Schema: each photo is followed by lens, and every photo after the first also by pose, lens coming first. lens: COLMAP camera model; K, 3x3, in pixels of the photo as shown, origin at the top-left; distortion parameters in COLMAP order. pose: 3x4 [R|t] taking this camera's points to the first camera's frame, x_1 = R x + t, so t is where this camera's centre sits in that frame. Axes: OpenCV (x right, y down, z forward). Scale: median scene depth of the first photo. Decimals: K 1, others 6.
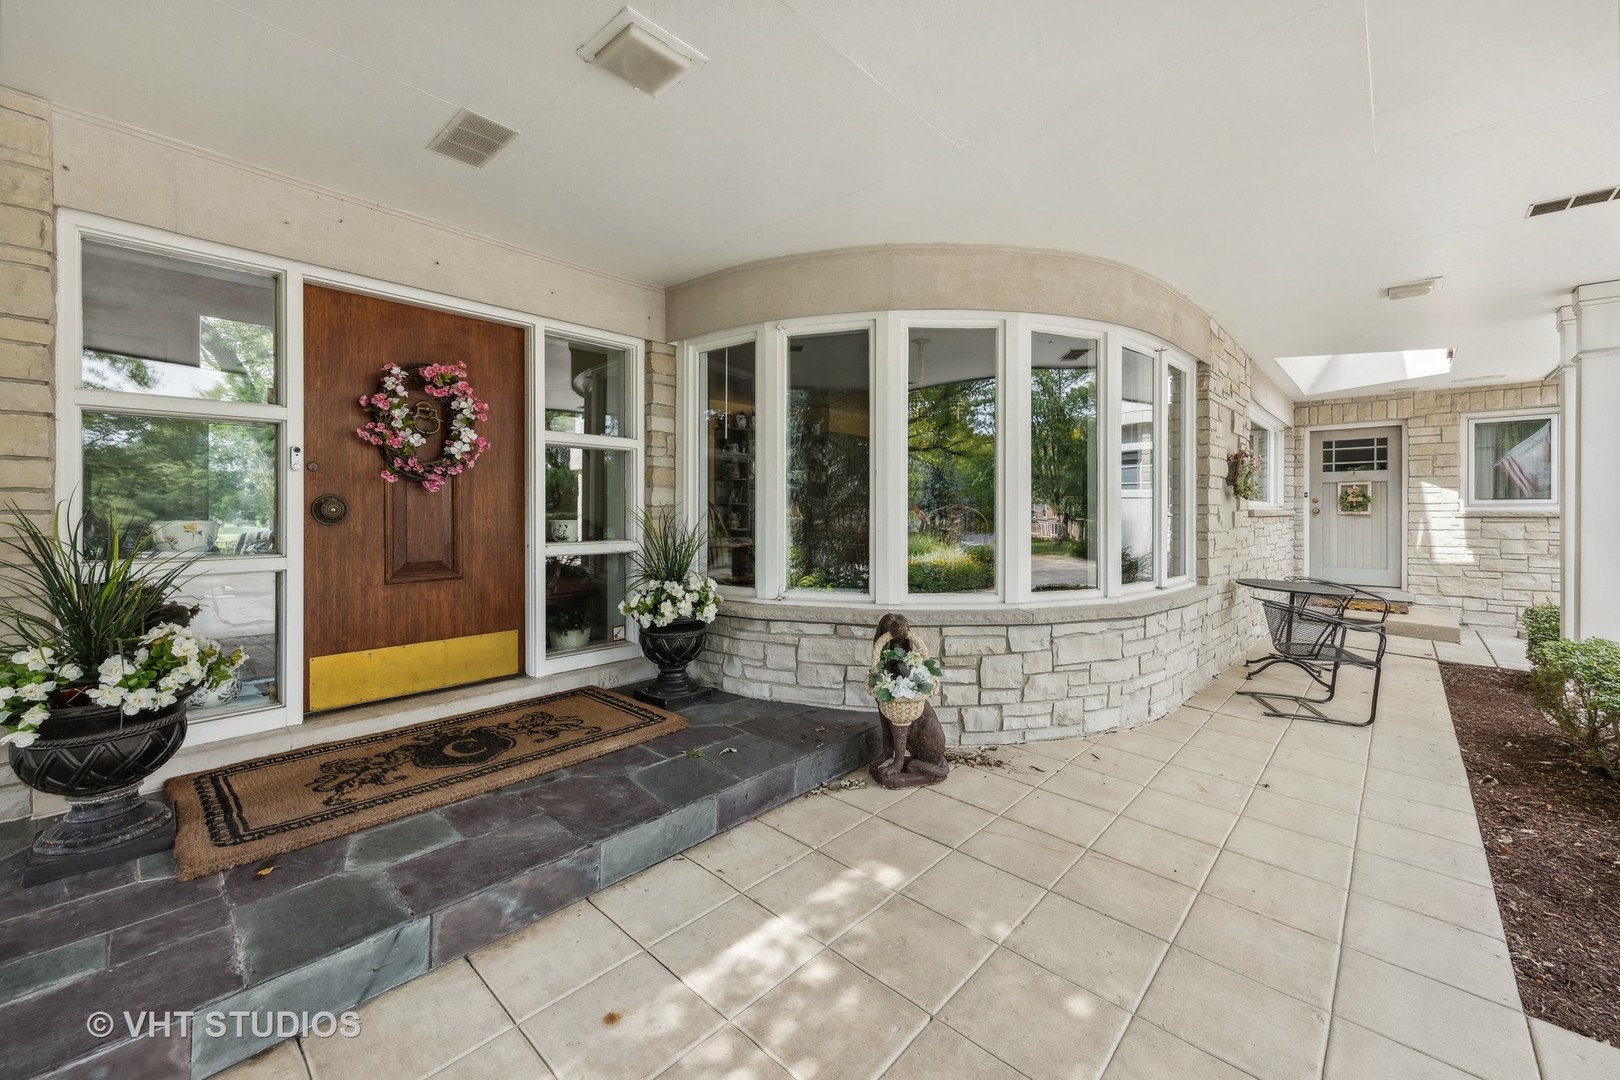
lens RADIAL K [[644.6, 0, 808.1], [0, 644.6, 512.8], [0, 0, 1]] dist [0.008864, -0.000079]
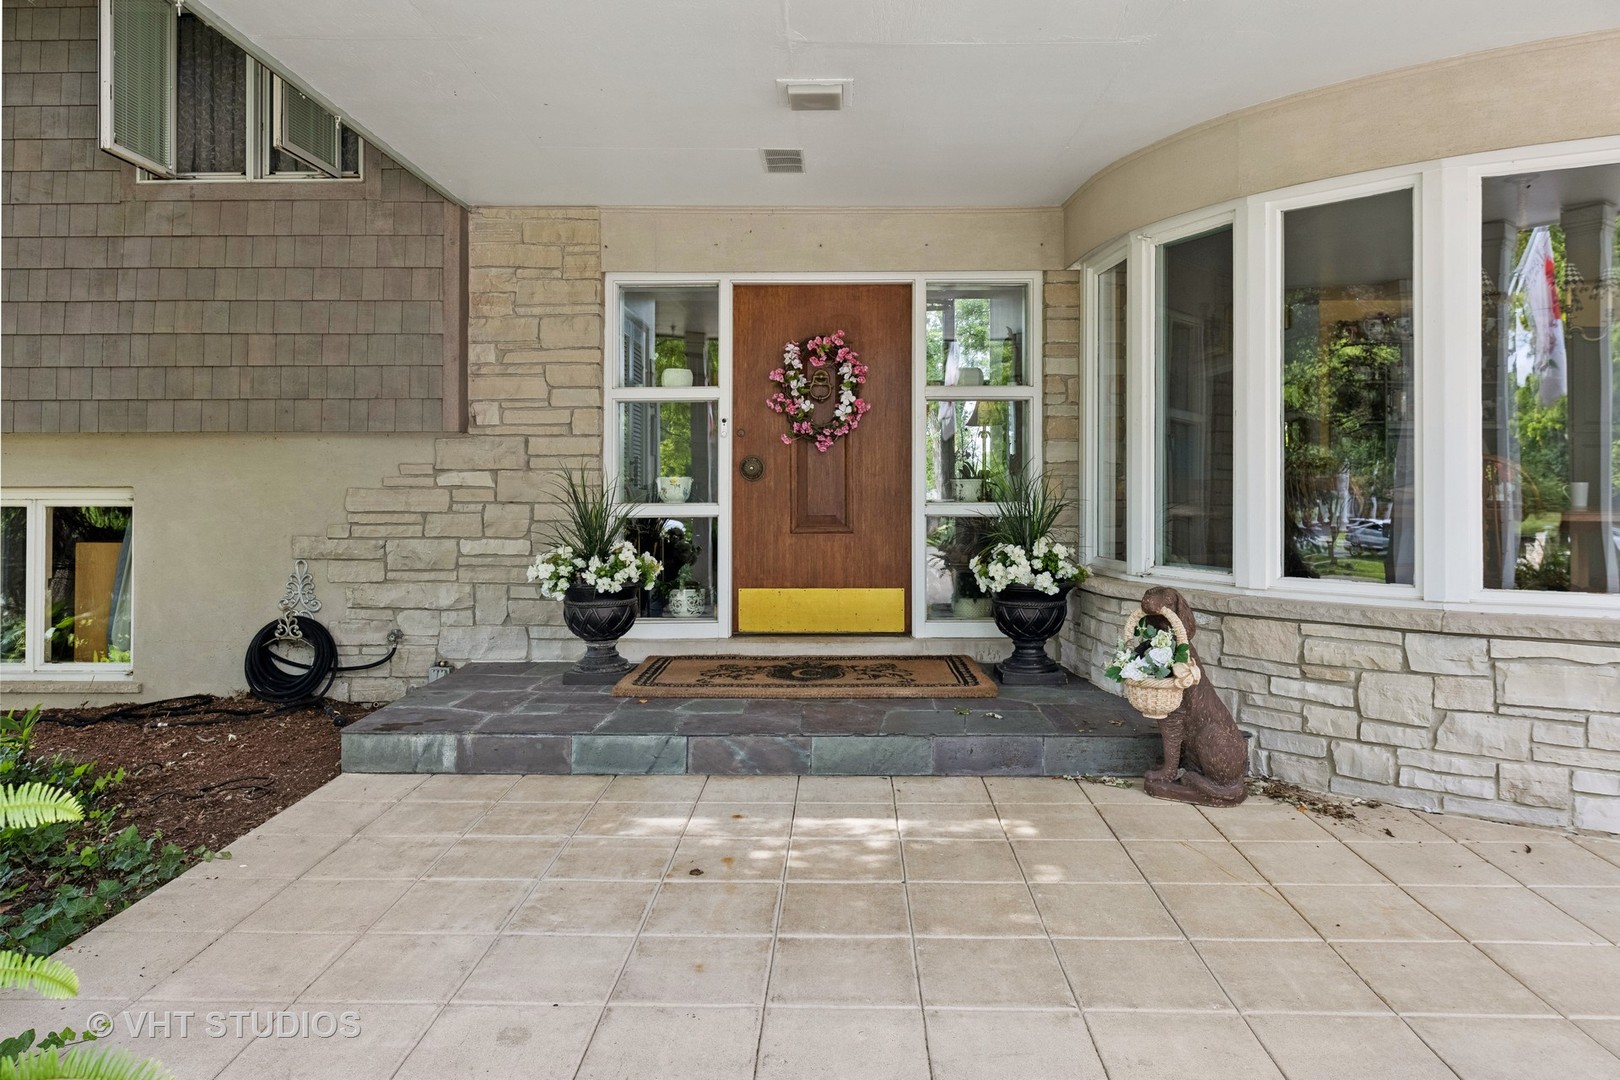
lens RADIAL K [[1071.9, 0, 814.6], [0, 1071.9, 486.7], [0, 0, 1]] dist [-0.001377, 0.000628]
pose [[0.656823, 0.001730, -0.754043, 0.785825], [-0.001378, 0.999998, 0.001094, 0.025104], [0.754044, 0.000321, 0.656824, -0.209632]]
